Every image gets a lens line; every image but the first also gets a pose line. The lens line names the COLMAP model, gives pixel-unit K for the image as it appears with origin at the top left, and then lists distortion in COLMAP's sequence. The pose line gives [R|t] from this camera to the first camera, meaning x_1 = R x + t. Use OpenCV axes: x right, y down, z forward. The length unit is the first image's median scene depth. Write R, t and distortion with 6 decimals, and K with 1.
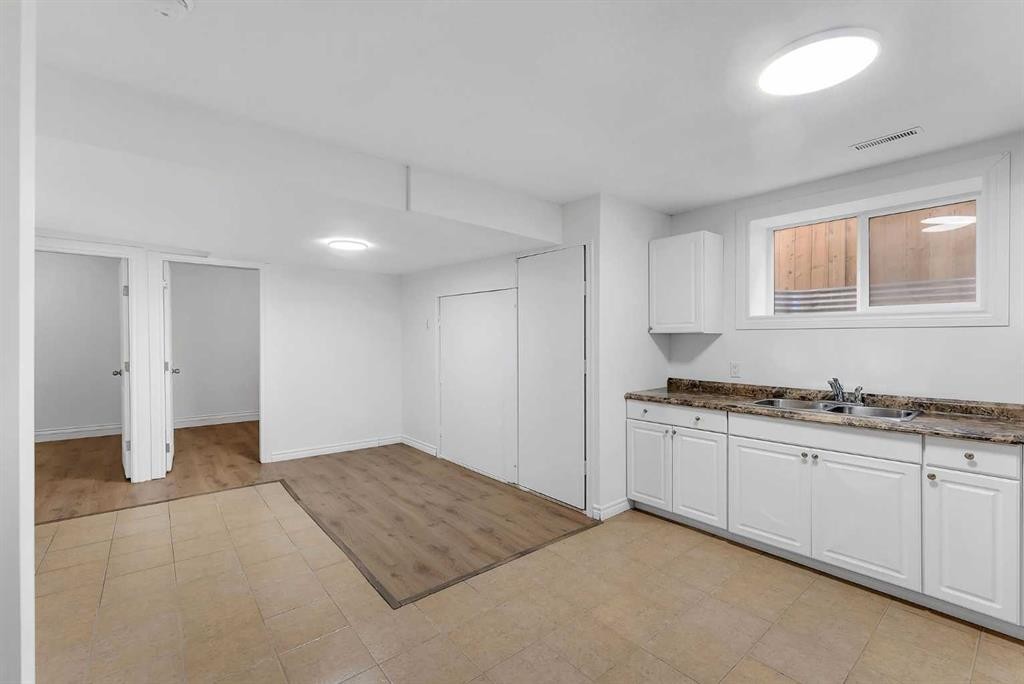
lens RADIAL K [[434.9, 0, 508.4], [0, 434.9, 341.9], [0, 0, 1]] dist [0.001119, 0.000205]
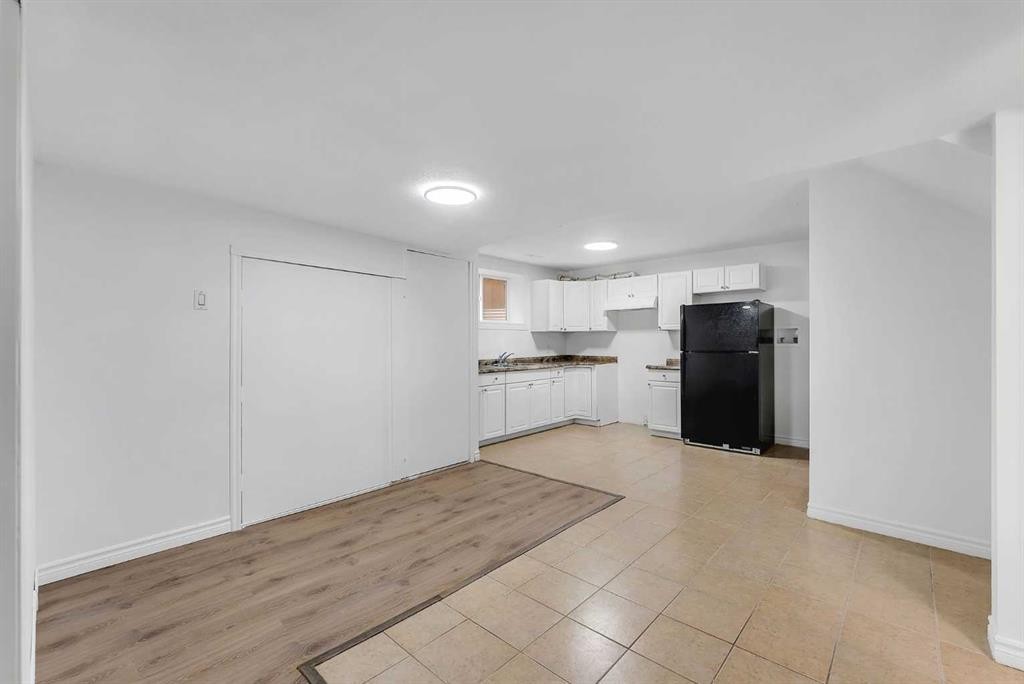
lens RADIAL K [[434.9, 0, 508.3], [0, 434.9, 340.2], [0, 0, 1]] dist [0.001119, 0.000205]
pose [[-0.141625, -0.000941, 0.989920, -1.109226], [0.002174, 0.999997, 0.001262, 0.016808], [-0.989918, 0.002331, -0.141622, 1.018385]]
